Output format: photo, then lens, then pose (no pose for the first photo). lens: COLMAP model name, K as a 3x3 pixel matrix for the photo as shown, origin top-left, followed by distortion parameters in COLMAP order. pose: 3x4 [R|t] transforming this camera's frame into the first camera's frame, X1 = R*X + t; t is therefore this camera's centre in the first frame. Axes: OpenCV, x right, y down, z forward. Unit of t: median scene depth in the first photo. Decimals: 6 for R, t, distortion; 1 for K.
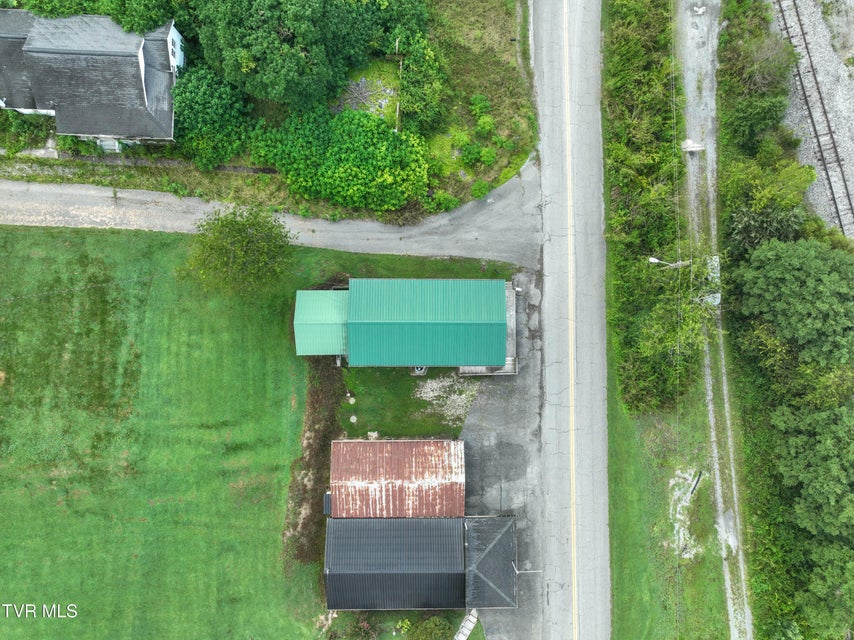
lens RADIAL K [[598.9, 0, 429.8], [0, 598.9, 317.5], [0, 0, 1]] dist [0.003337, 0.010112]
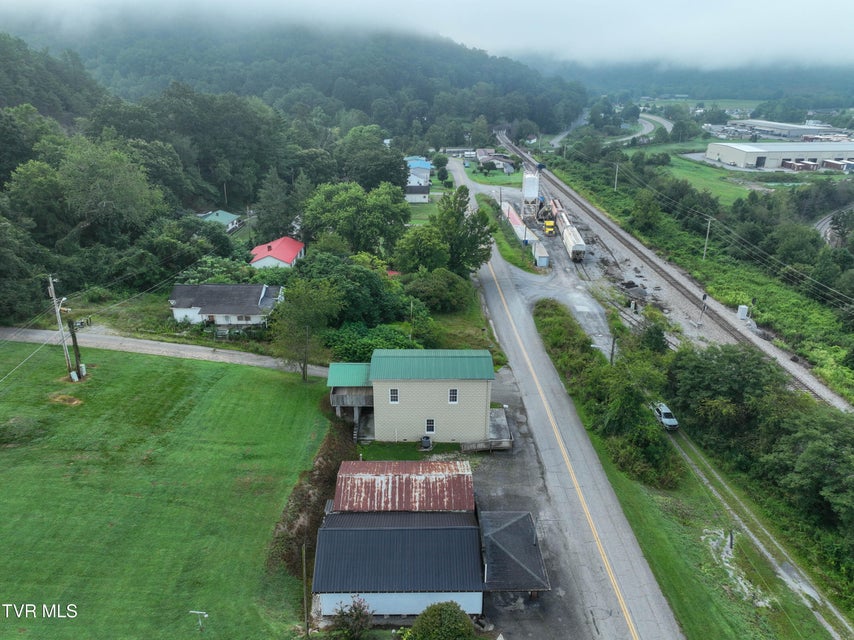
lens RADIAL K [[598.9, 0, 429.8], [0, 598.9, 317.5], [0, 0, 1]] dist [0.003337, 0.010112]
pose [[0.999781, -0.020714, 0.002965, -0.008939], [0.011031, 0.401298, -0.915881, 1.055015], [0.017781, 0.915713, 0.401438, 0.346766]]
